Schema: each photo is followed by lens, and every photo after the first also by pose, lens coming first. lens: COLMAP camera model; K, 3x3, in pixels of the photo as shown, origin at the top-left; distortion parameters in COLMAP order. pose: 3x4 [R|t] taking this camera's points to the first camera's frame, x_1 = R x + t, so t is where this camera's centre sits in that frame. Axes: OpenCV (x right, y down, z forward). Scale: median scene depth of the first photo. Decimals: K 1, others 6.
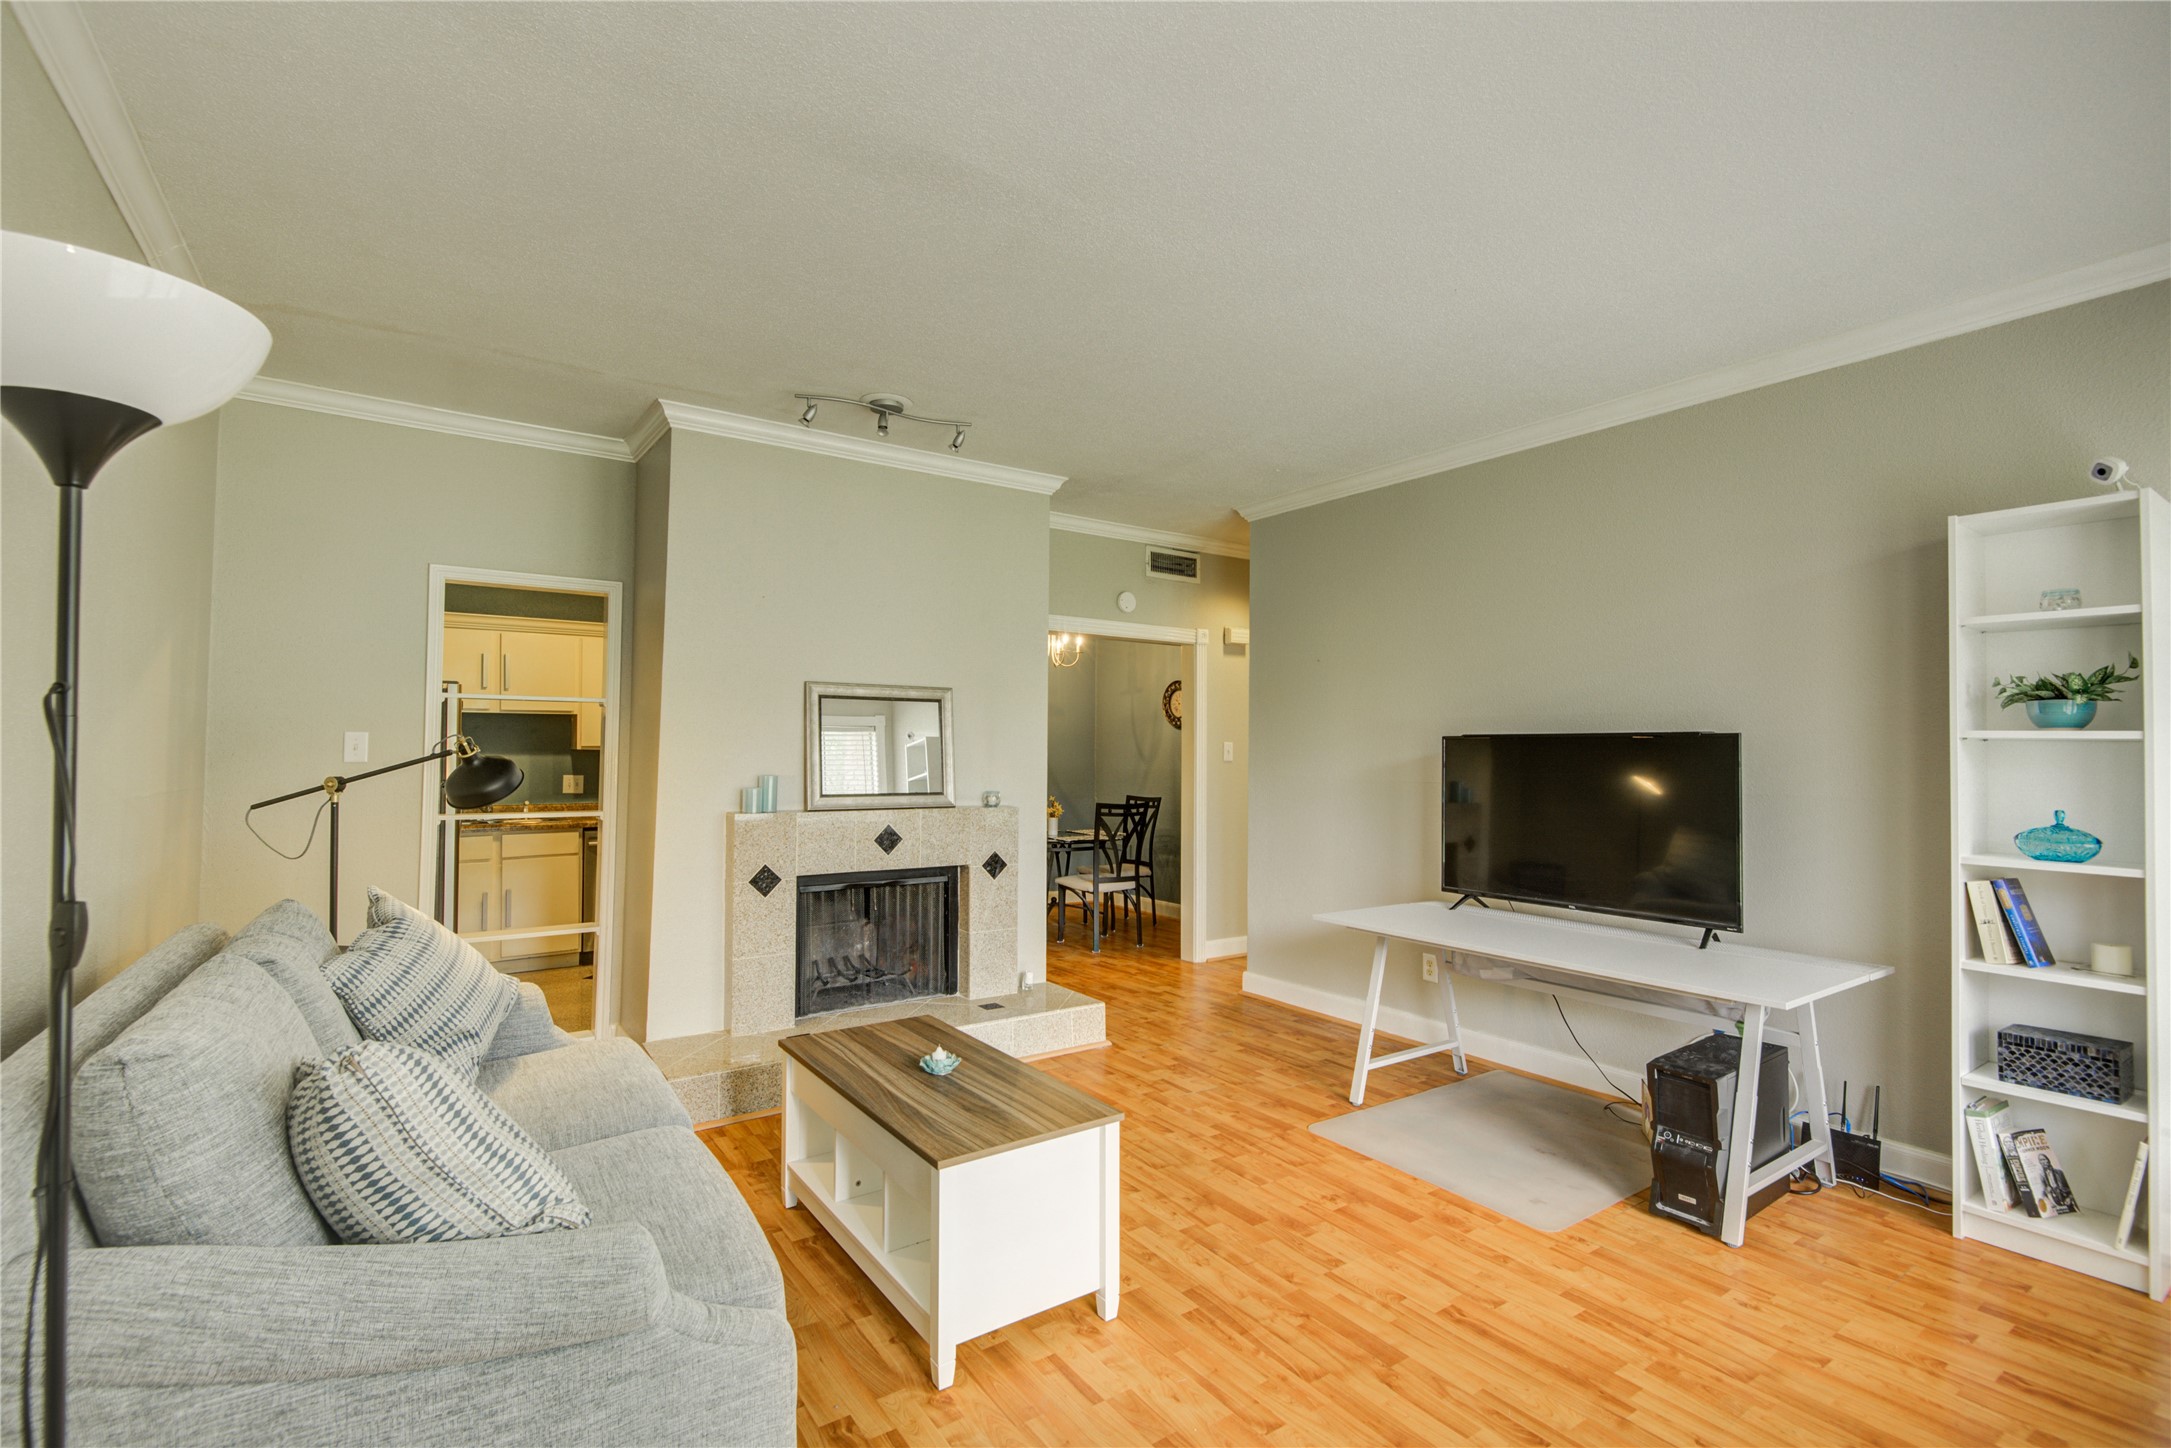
lens RADIAL K [[975.2, 0, 1072.3], [0, 975.2, 722.4], [0, 0, 1]] dist [-0.000086, -0.000588]
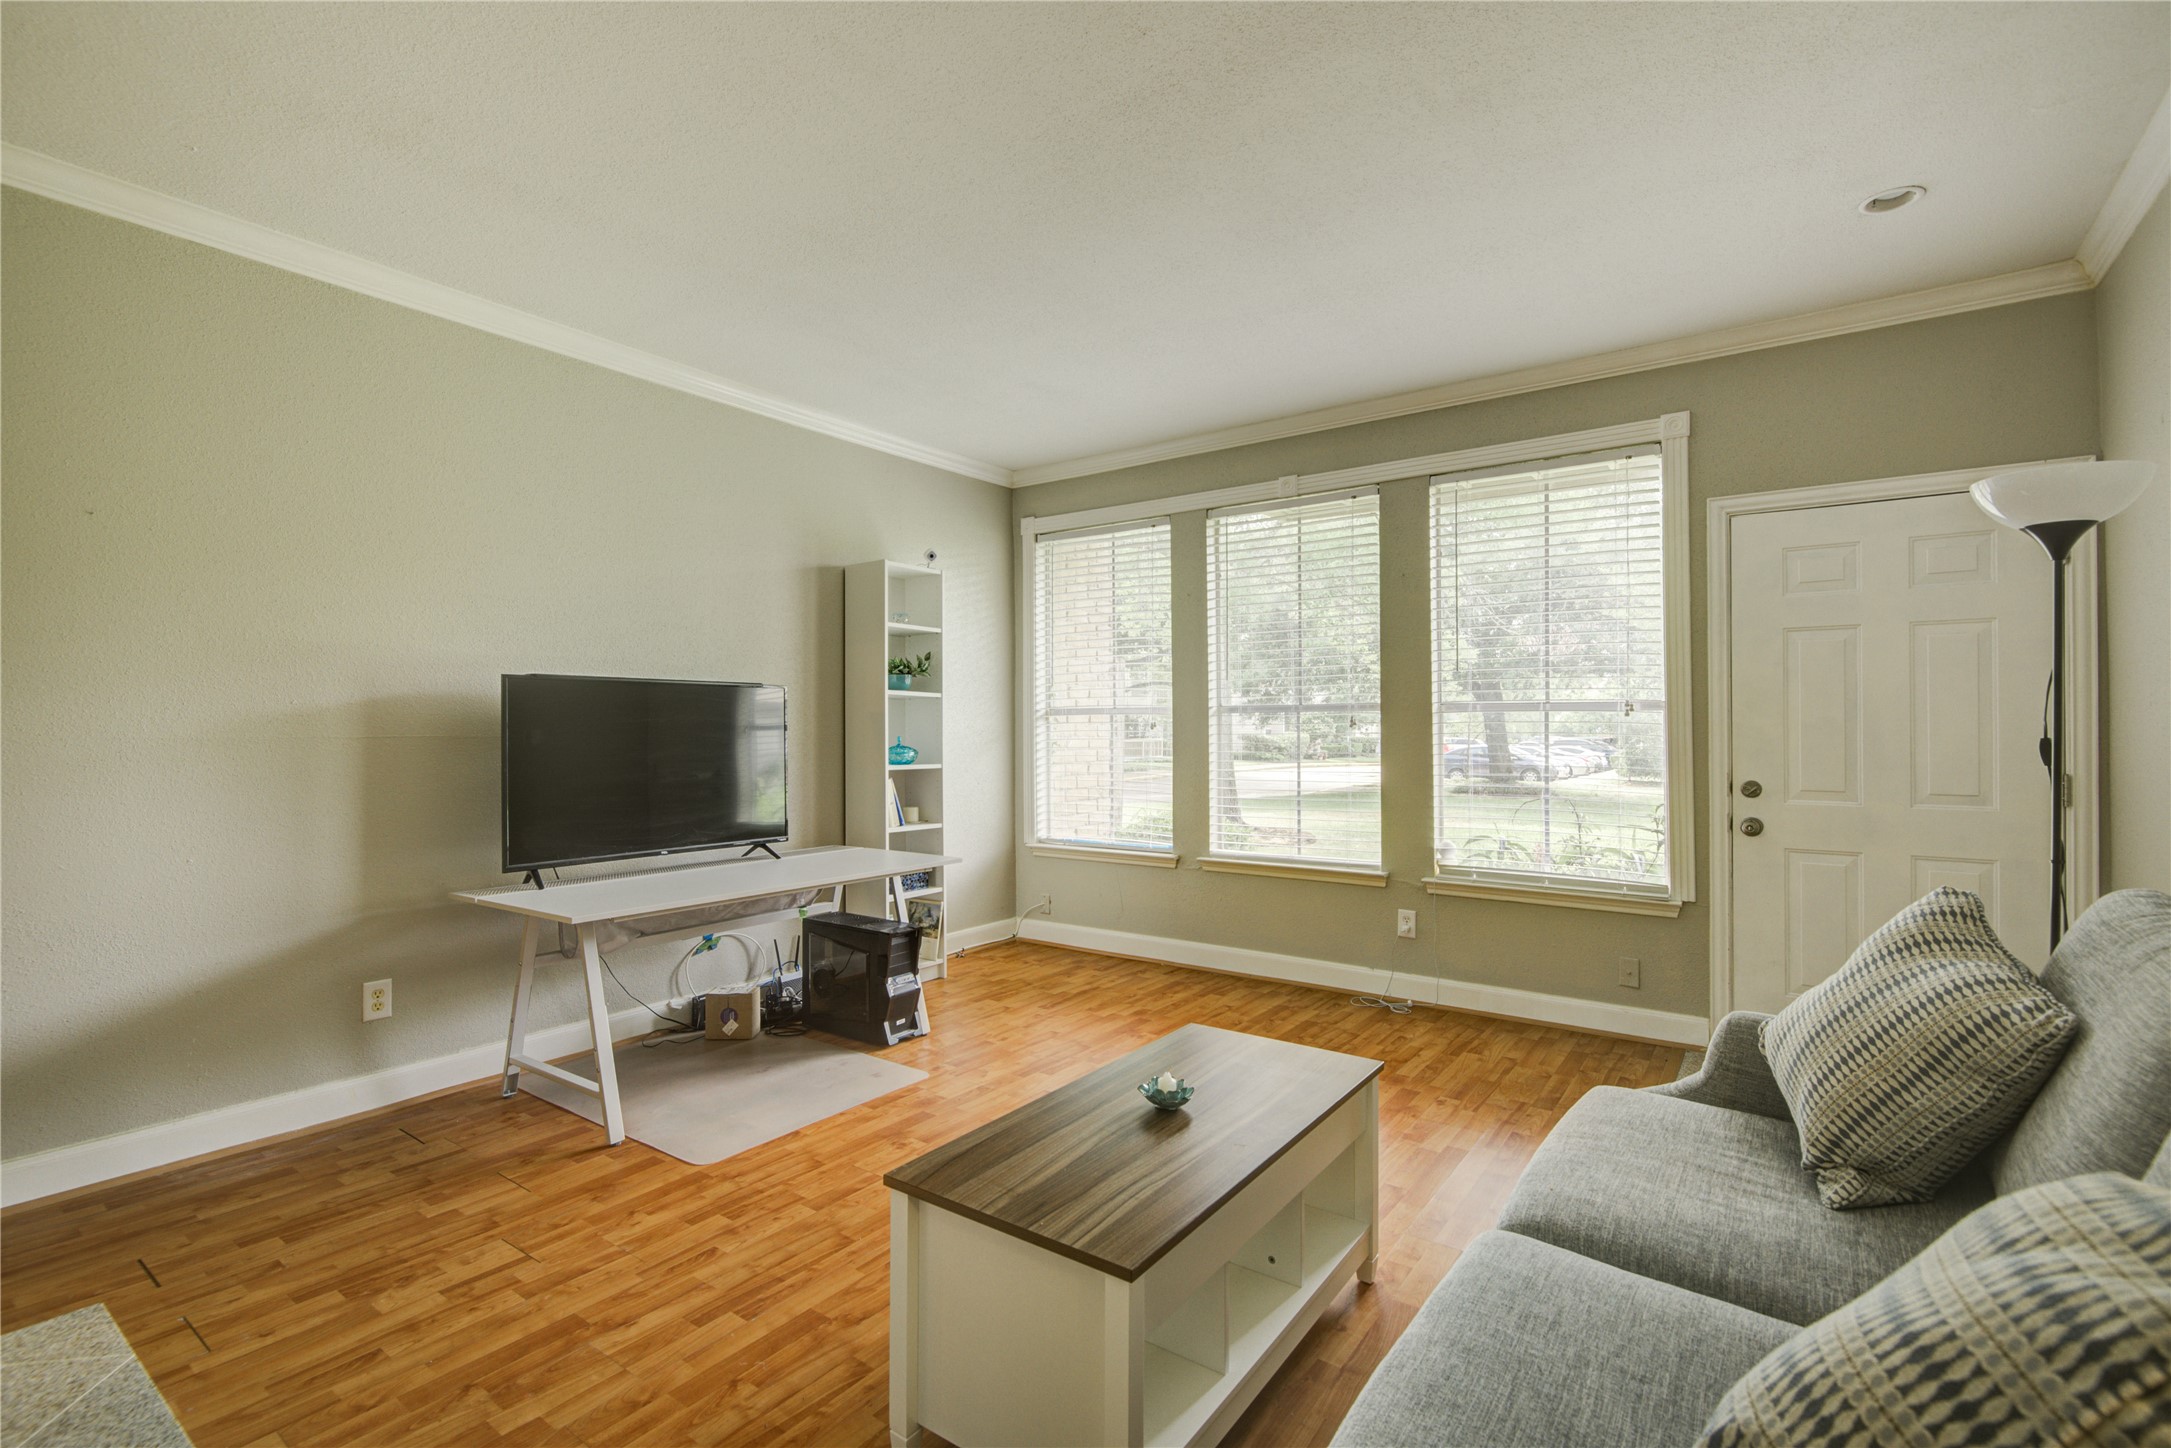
lens RADIAL K [[975.2, 0, 1072.3], [0, 975.2, 722.4], [0, 0, 1]] dist [-0.000086, -0.000588]
pose [[-0.330515, 0.005586, 0.943784, -0.564556], [-0.025133, 0.999576, -0.014717, 0.059160], [-0.943466, -0.028584, -0.330234, 0.926115]]
